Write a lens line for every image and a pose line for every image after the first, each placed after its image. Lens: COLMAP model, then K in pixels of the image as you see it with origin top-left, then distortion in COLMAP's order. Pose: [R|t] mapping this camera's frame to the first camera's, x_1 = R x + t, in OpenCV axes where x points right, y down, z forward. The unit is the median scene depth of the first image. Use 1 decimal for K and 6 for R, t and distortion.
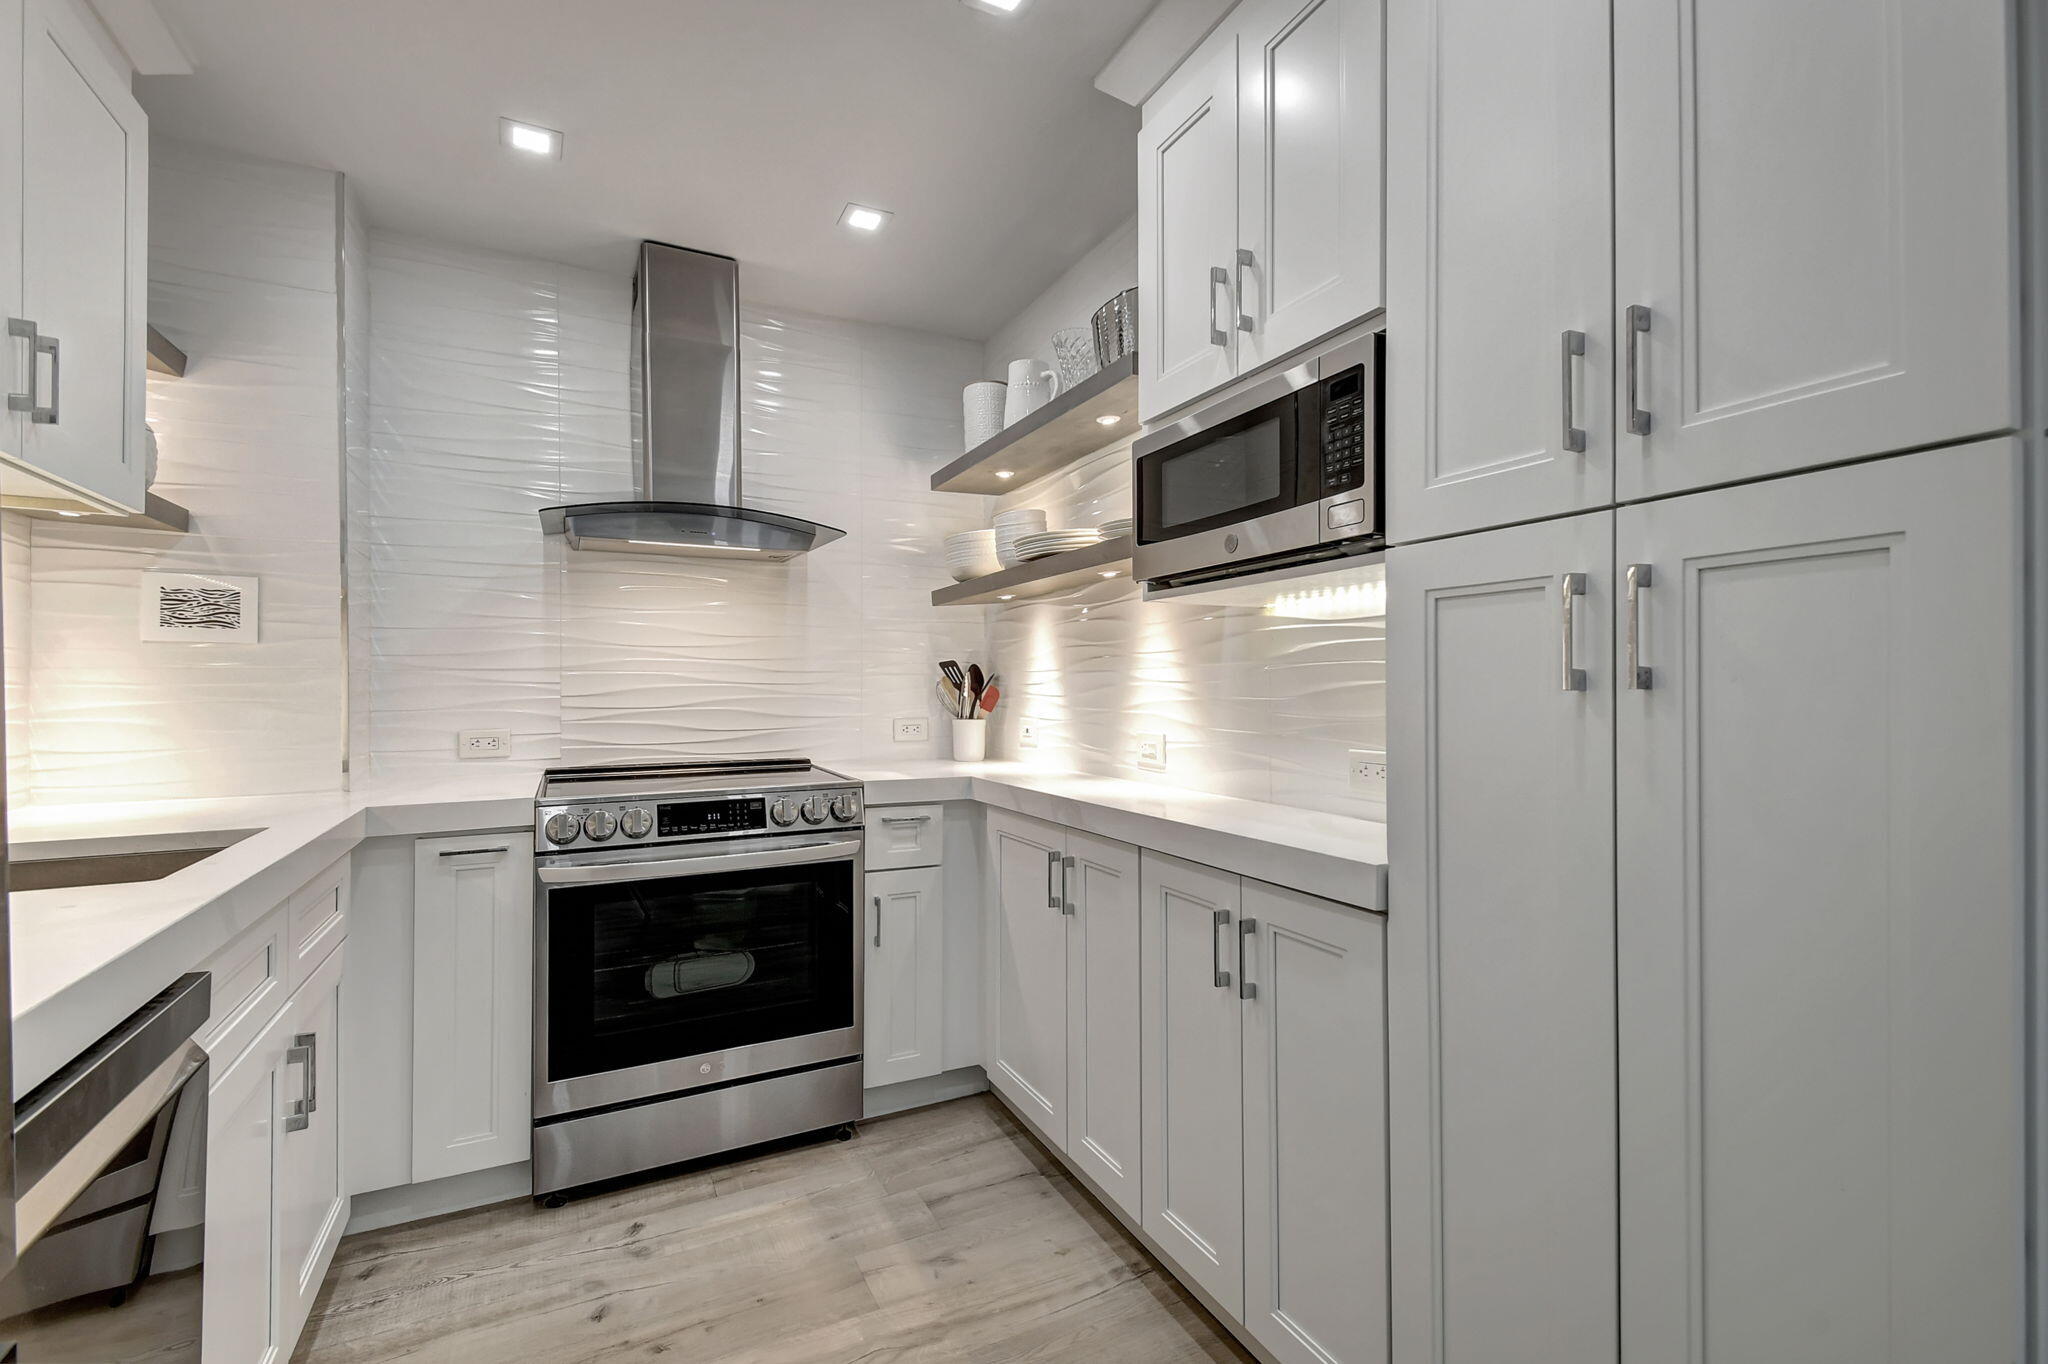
lens RADIAL K [[904.6, 0, 1025.6], [0, 904.6, 689.1], [0, 0, 1]] dist [0.045051, -0.020660]
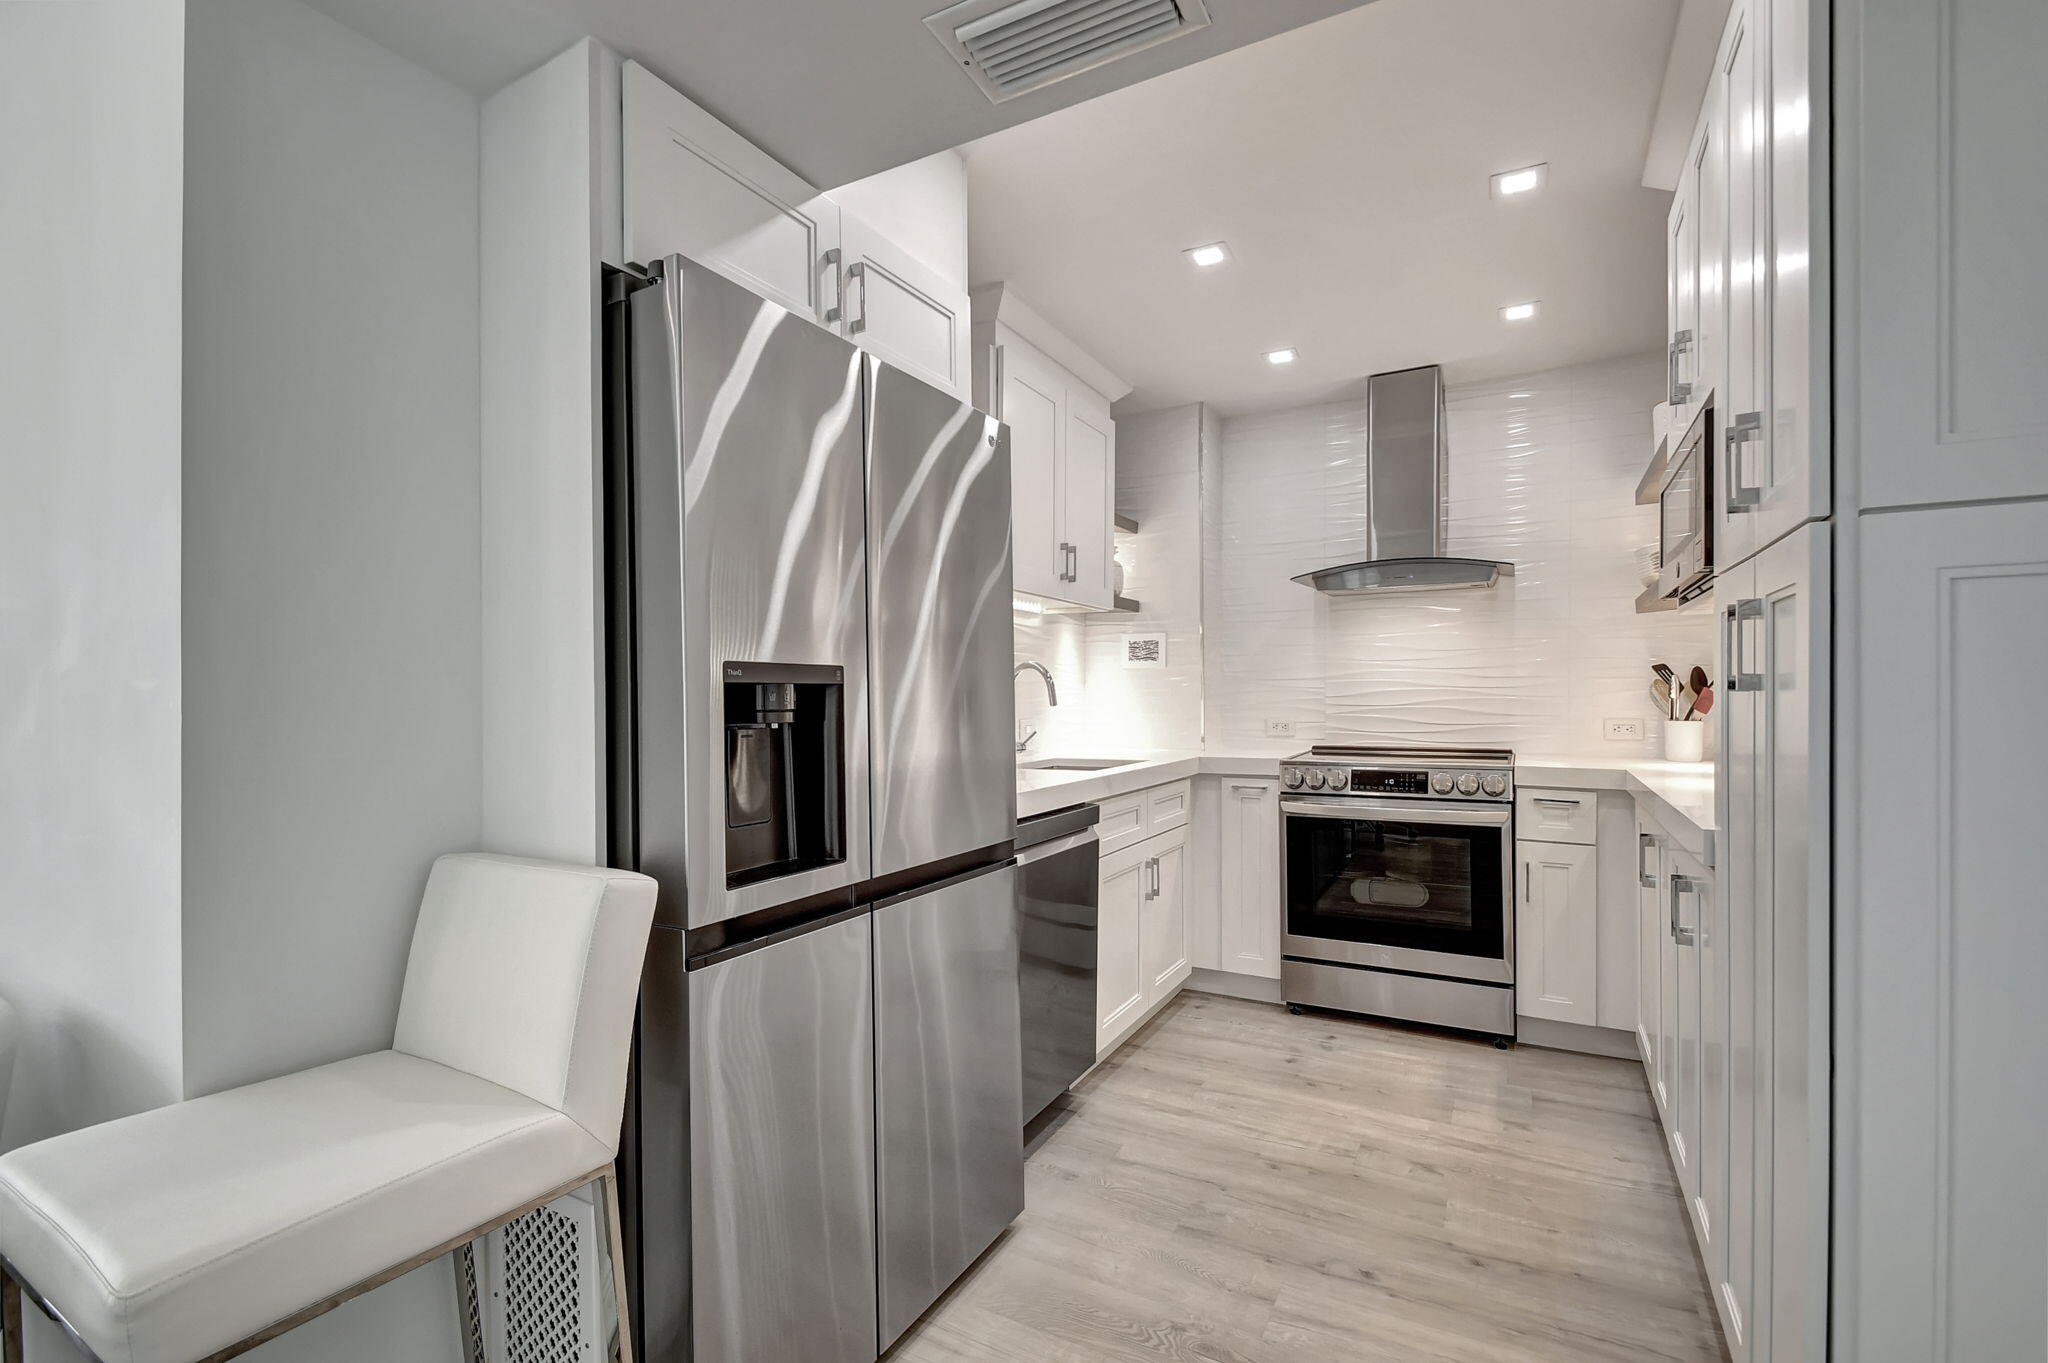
lens RADIAL K [[910.8, 0, 1025.1], [0, 910.8, 692.4], [0, 0, 1]] dist [-0.000297, -0.000546]
pose [[0.573853, -0.001974, -0.818956, 0.504110], [0.001303, 0.999998, -0.001497, 0.002653], [0.818957, -0.000208, 0.573854, -0.286201]]
